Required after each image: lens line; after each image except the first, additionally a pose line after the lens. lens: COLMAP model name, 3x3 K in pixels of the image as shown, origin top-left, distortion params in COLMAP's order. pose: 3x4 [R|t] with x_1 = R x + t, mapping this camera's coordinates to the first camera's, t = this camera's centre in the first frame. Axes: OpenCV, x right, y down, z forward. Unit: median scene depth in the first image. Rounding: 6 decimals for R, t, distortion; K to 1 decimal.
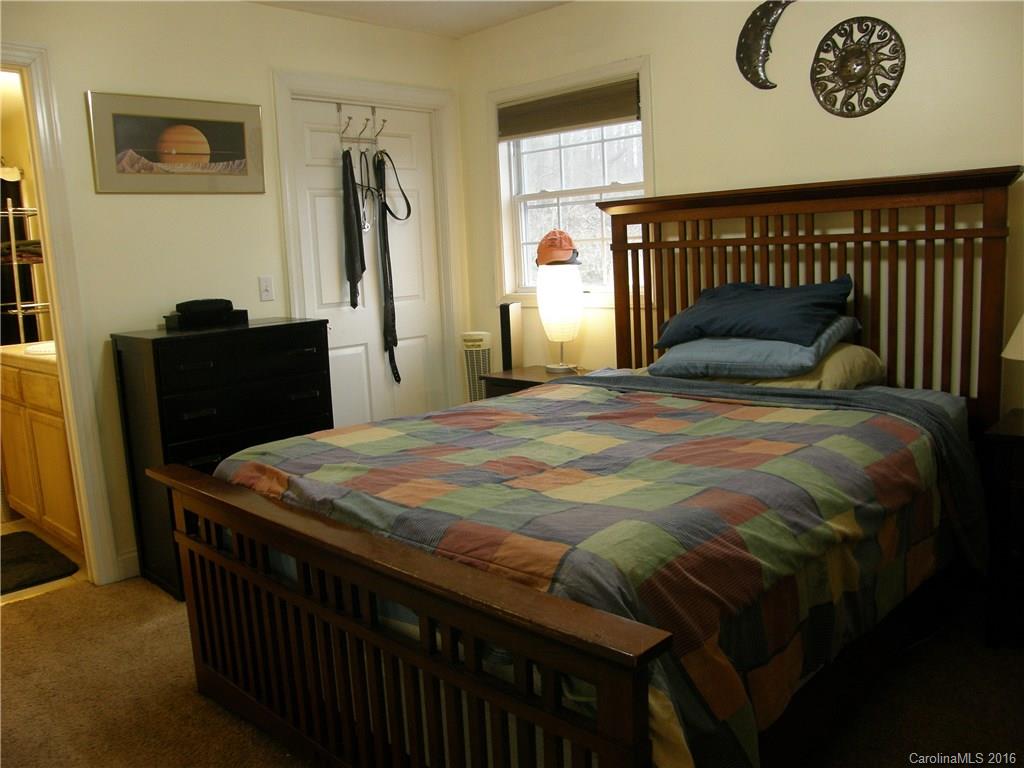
lens RADIAL K [[836.3, 0, 518.1], [0, 836.3, 387.5], [0, 0, 1]] dist [-0.160066, 0.149911]
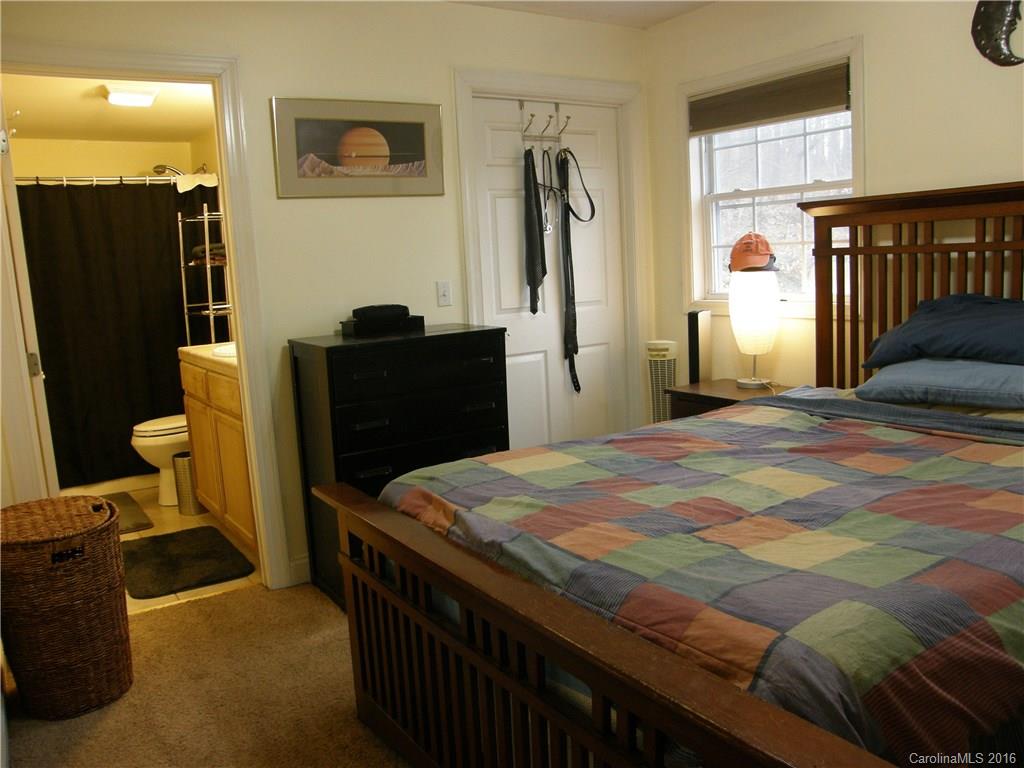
lens RADIAL K [[836.3, 0, 518.1], [0, 836.3, 387.5], [0, 0, 1]] dist [-0.160066, 0.149911]
pose [[0.976923, 0.028672, -0.211657, -0.011887], [-0.027518, 0.999586, 0.008393, -0.024642], [0.211810, -0.002375, 0.977308, 0.072566]]
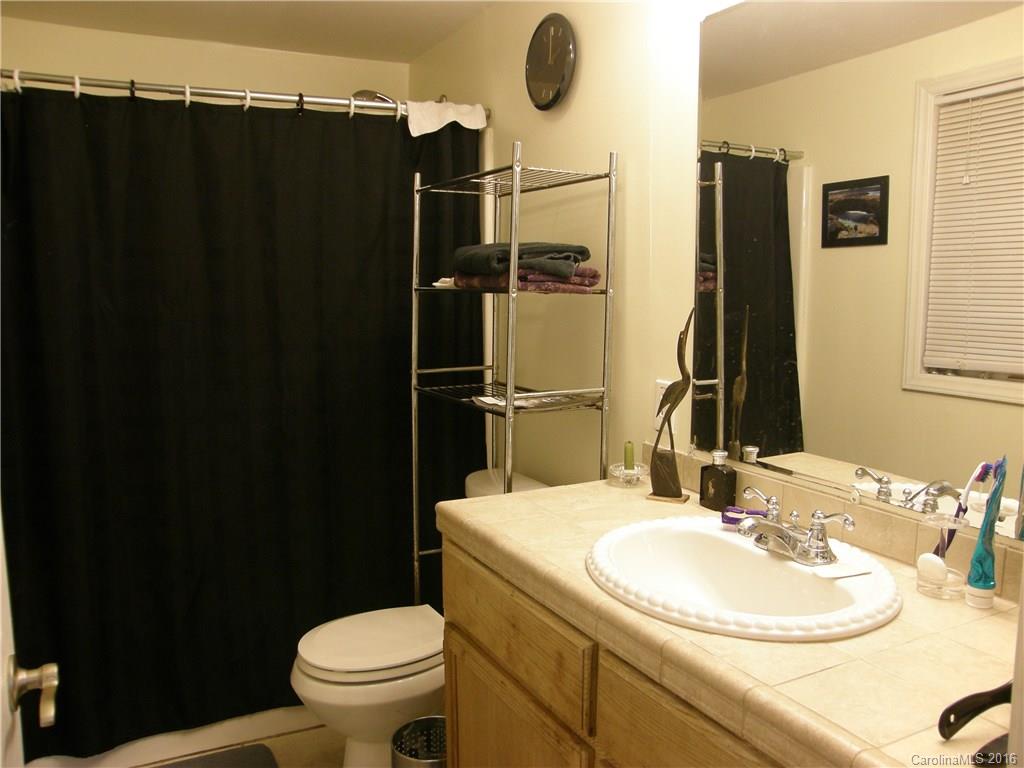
lens RADIAL K [[836.3, 0, 518.1], [0, 836.3, 387.5], [0, 0, 1]] dist [-0.160066, 0.149911]
pose [[0.942545, 0.083738, -0.323414, -0.659356], [-0.092123, 0.995690, -0.010676, -0.140532], [0.321126, 0.039857, 0.946197, 0.810853]]
